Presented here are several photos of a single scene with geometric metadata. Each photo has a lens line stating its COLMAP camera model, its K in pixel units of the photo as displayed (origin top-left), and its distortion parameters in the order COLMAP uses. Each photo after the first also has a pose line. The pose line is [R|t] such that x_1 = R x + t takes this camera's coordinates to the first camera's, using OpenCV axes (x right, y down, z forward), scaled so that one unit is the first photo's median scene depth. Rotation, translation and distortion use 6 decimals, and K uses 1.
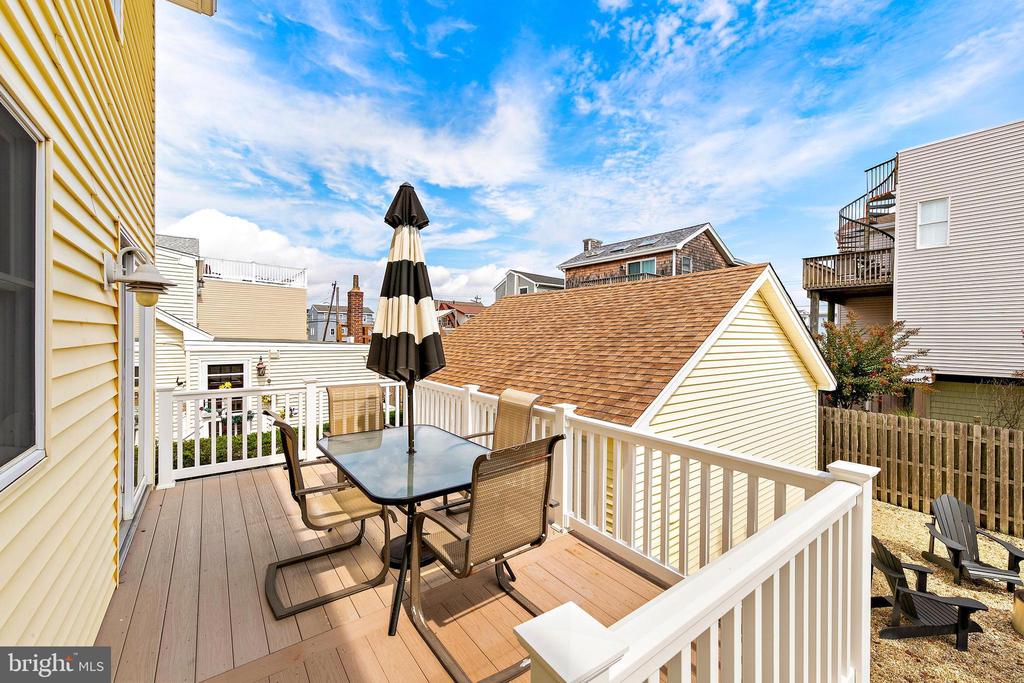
lens RADIAL K [[399.5, 0, 512.0], [0, 399.5, 341.5], [0, 0, 1]] dist [0.000633, 0.000029]
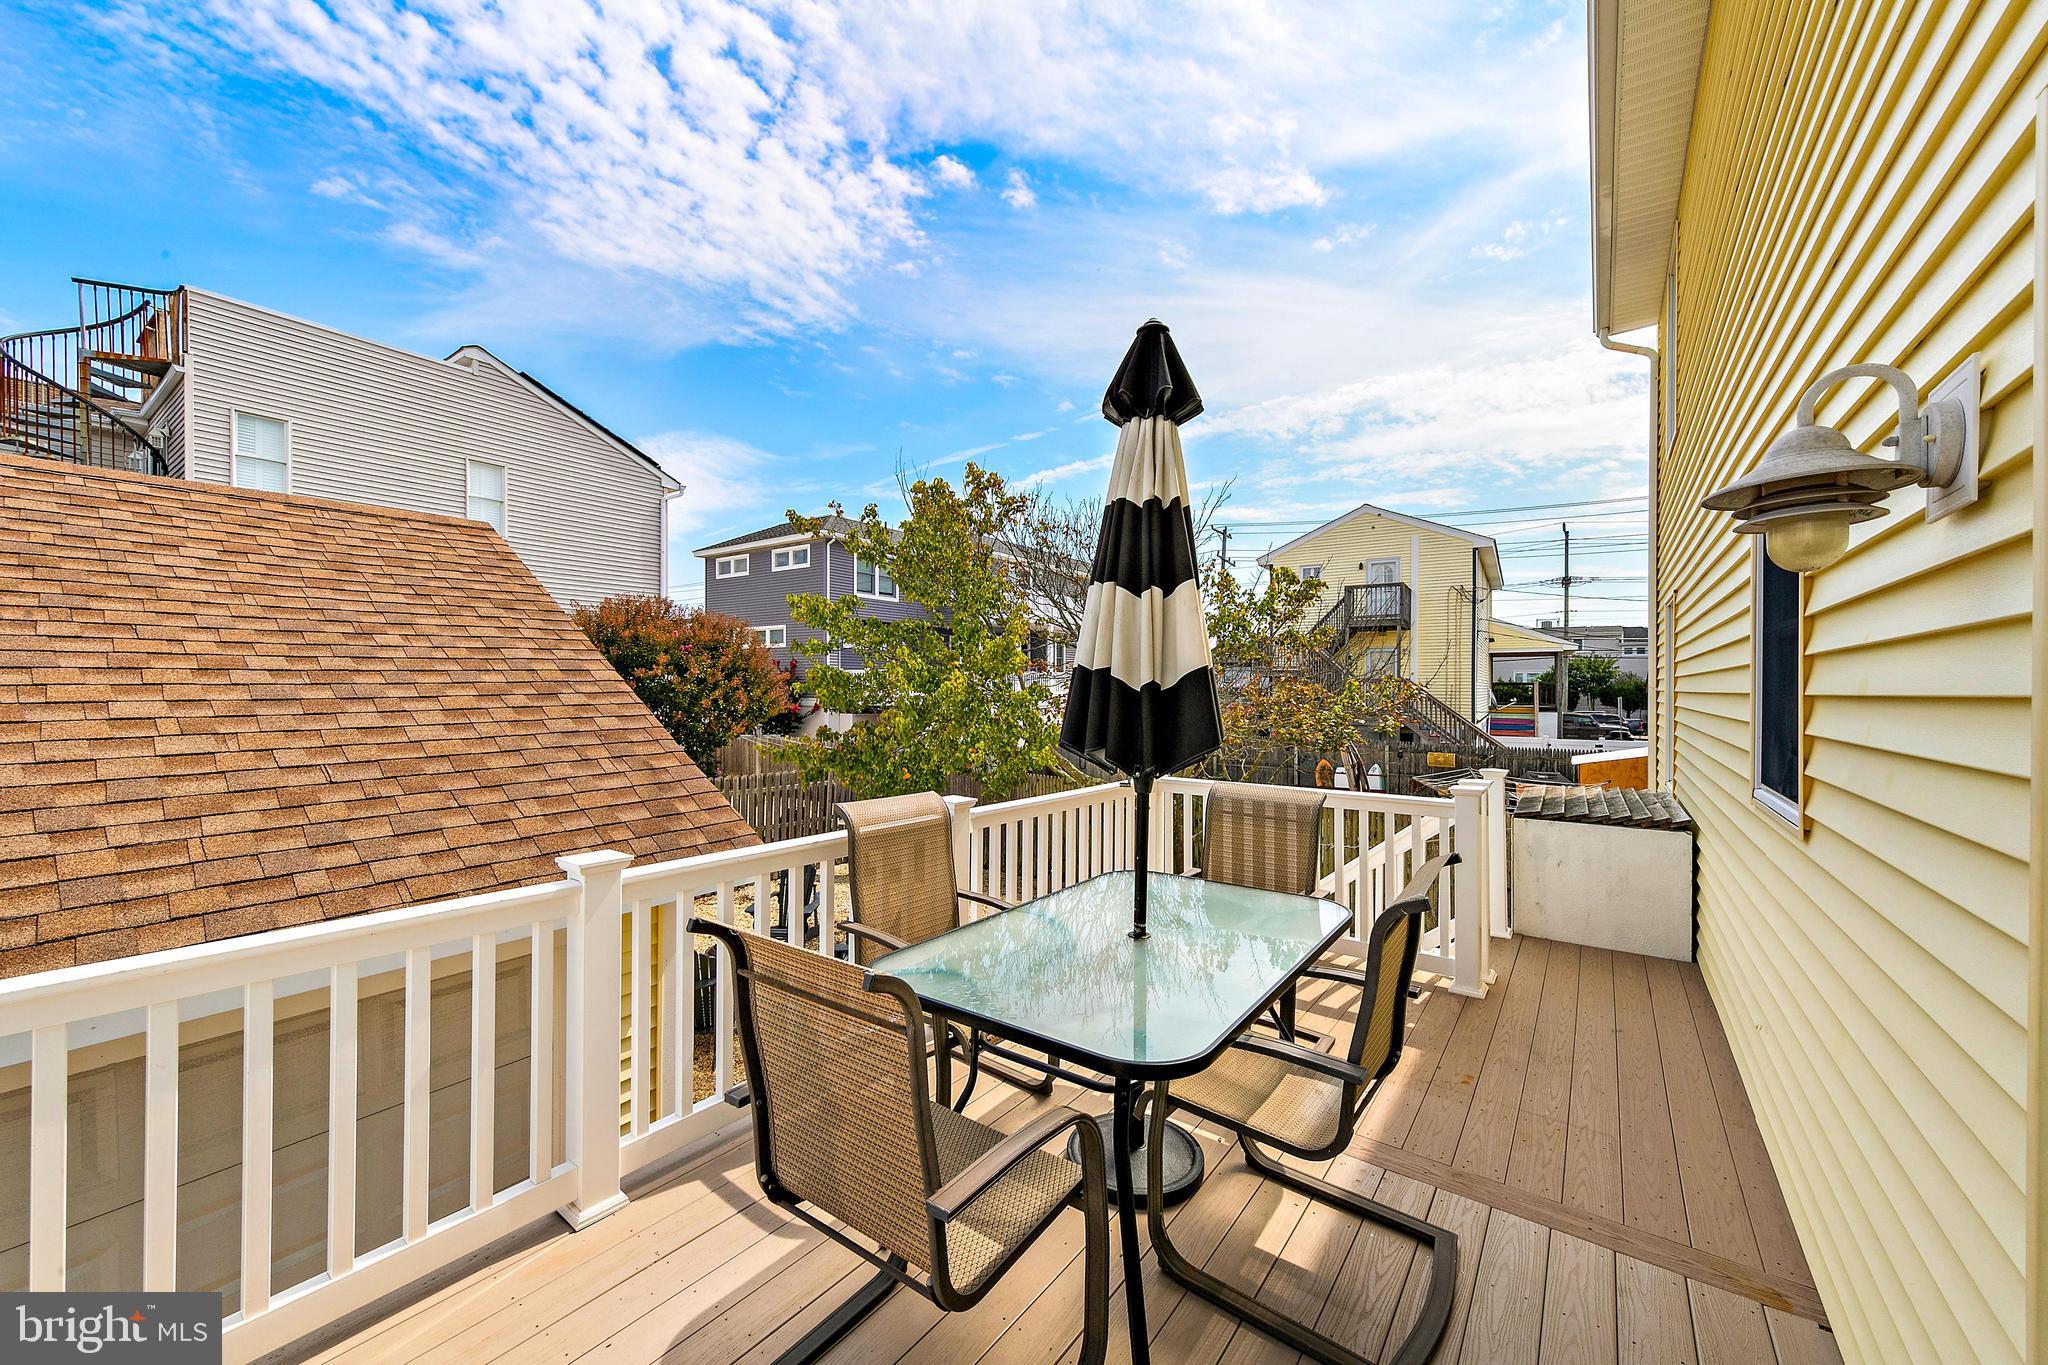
lens RADIAL K [[785.0, 0, 1024.0], [0, 785.0, 682.5], [0, 0, 1]] dist [-0.000610, -0.000053]
pose [[-0.286919, -0.001906, 0.957953, -1.082389], [-0.001685, 0.999997, 0.001485, -0.002190], [-0.957953, -0.001189, -0.286921, 1.419867]]
